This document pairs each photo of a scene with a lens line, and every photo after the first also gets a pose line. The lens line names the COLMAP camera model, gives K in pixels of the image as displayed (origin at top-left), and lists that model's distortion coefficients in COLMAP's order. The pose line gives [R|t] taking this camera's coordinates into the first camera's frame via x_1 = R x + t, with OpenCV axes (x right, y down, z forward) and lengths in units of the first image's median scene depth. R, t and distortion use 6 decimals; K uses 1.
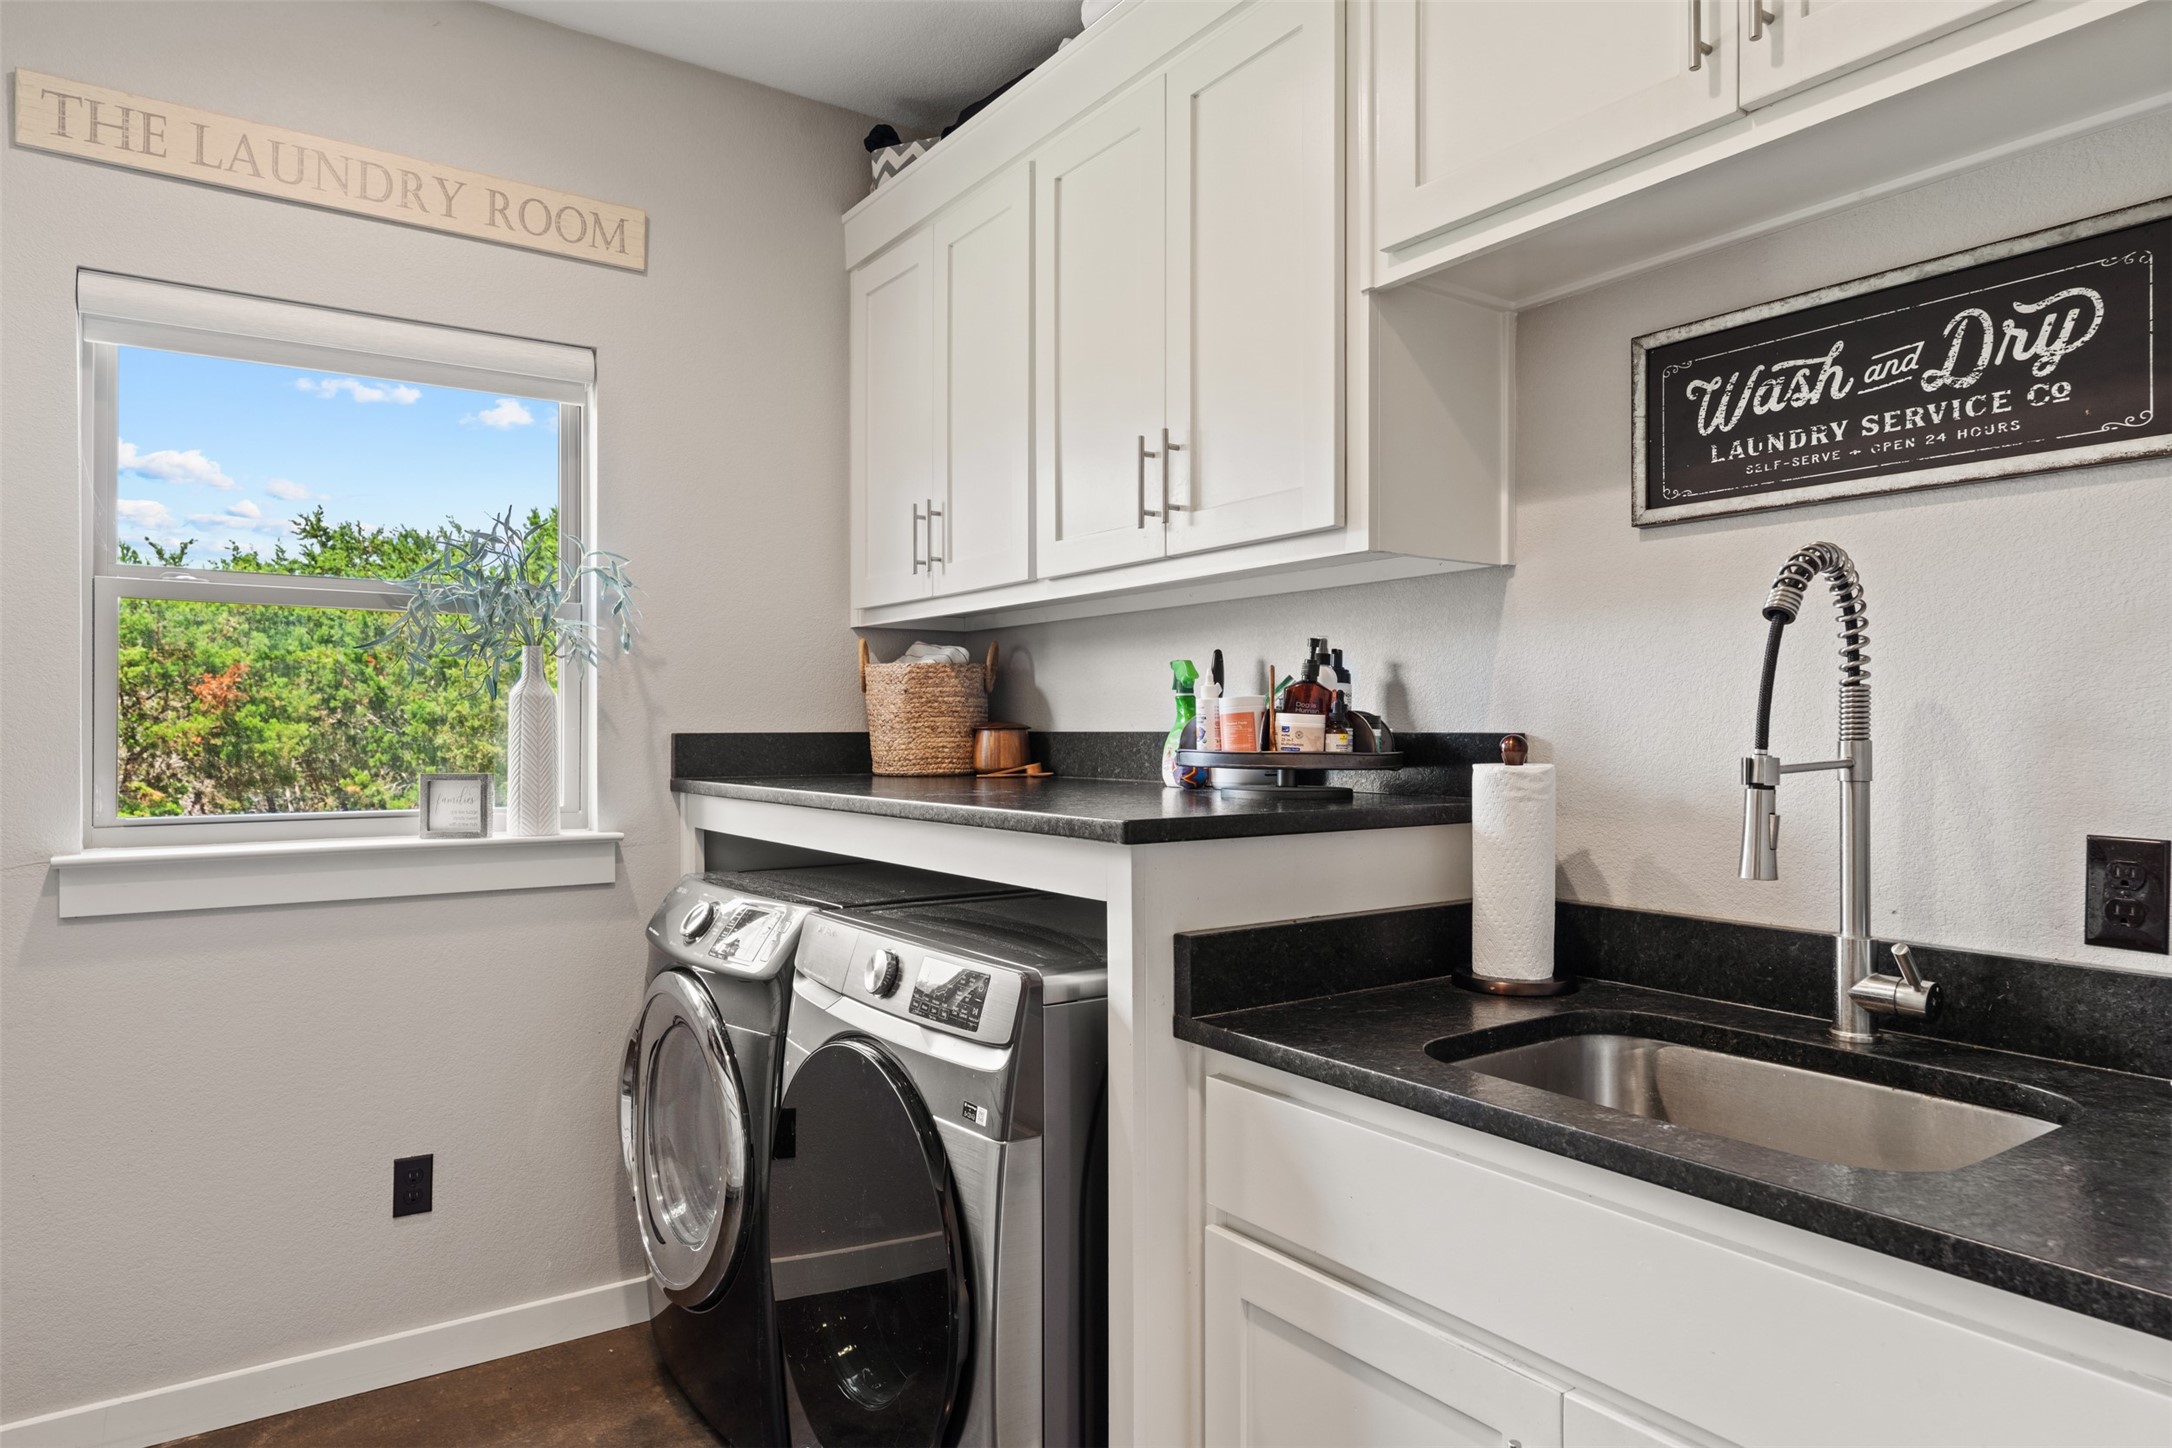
lens RADIAL K [[1325.1, 0, 1087.8], [0, 1325.1, 726.1], [0, 0, 1]] dist [0.001312, -0.001620]
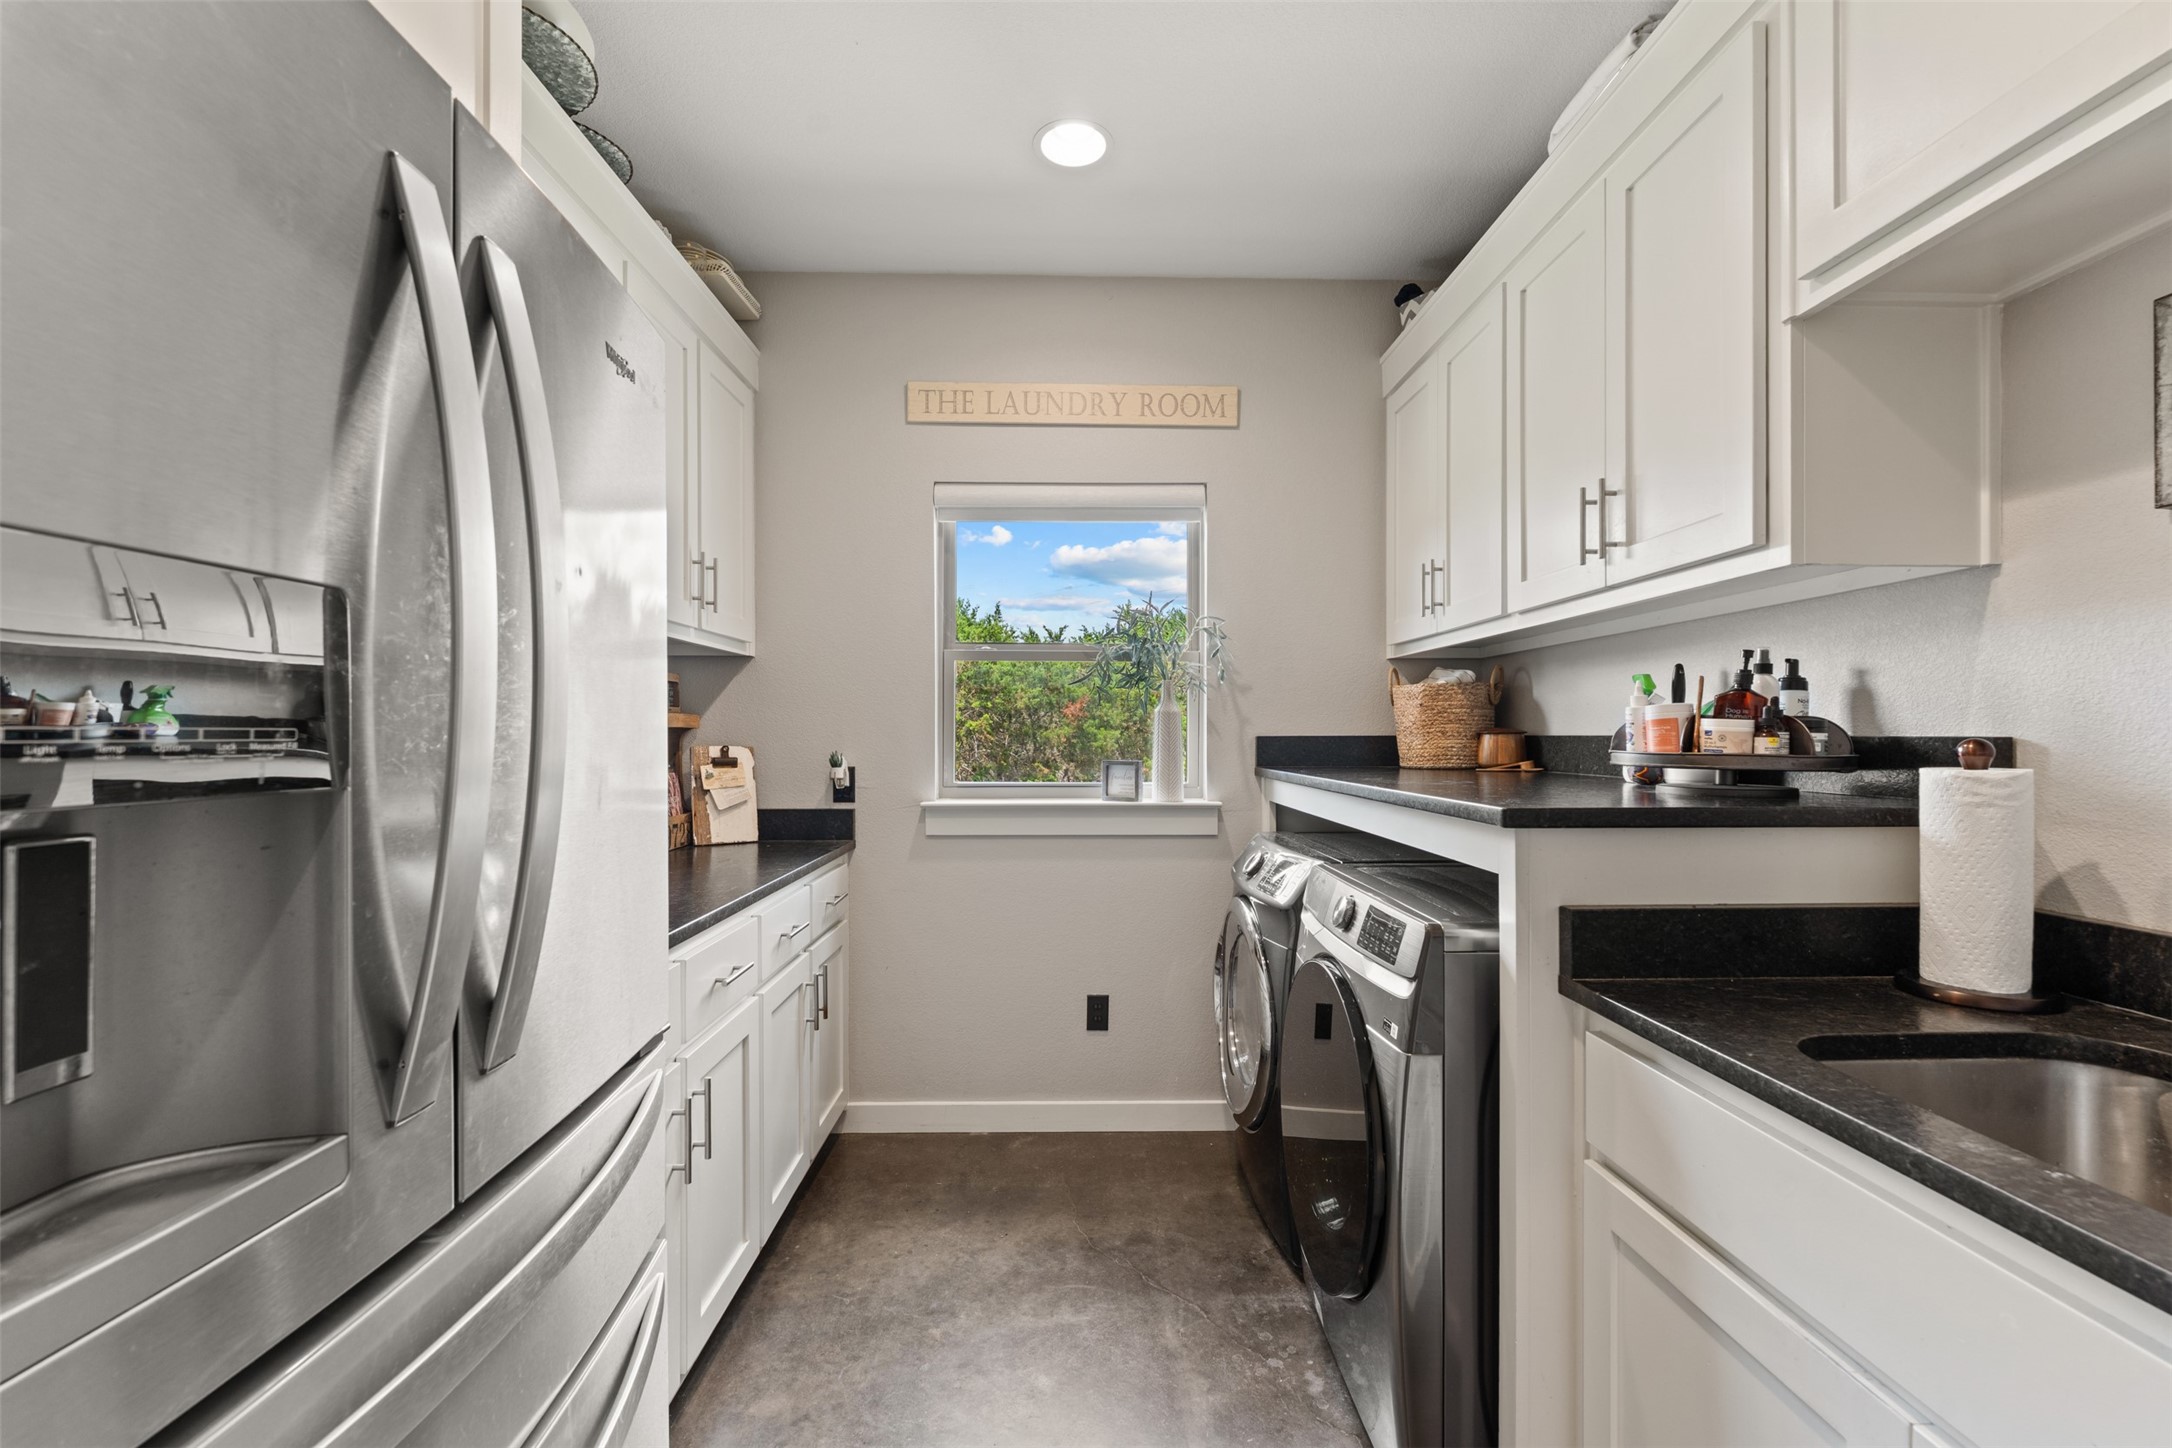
lens RADIAL K [[915.6, 0, 1084.4], [0, 915.6, 731.3], [0, 0, 1]] dist [-0.001876, -0.000415]
pose [[0.829855, -0.001331, -0.557977, 0.127302], [0.000941, 0.999999, -0.000985, 0.001021], [0.557978, 0.000292, 0.829856, 0.064676]]
